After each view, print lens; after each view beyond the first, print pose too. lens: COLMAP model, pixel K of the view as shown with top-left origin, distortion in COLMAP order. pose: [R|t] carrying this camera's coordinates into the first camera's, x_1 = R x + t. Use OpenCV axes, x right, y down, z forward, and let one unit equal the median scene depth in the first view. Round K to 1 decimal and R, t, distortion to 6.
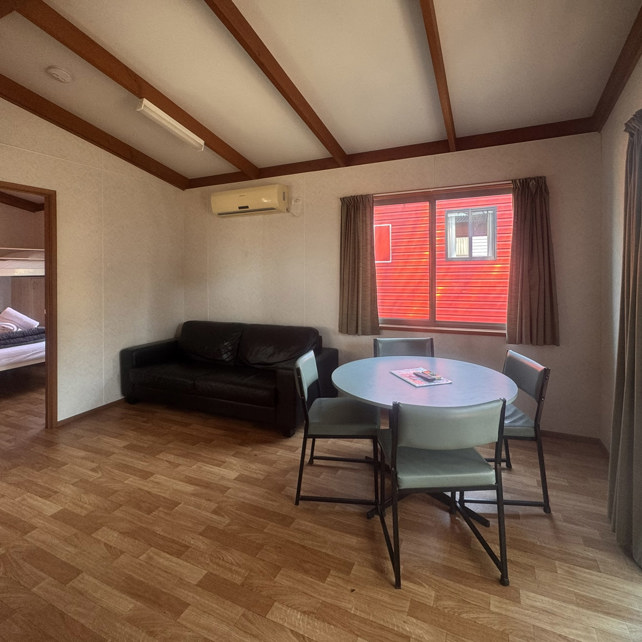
lens RADIAL K [[331.8, 0, 321.5], [0, 331.8, 272.8], [0, 0, 1]] dist [0.000763, 0.000371]
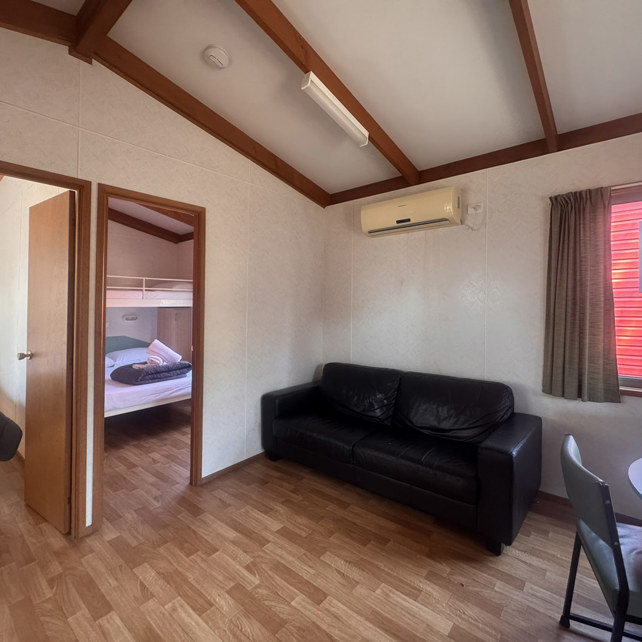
lens RADIAL K [[349.2, 0, 320.1], [0, 349.2, 296.6], [0, 0, 1]] dist [-0.000459, 0.000773]
pose [[0.953340, -0.000671, -0.301897, -0.194591], [-0.006964, 0.999683, -0.024210, 0.000887], [0.301817, 0.025183, 0.953033, 0.187221]]
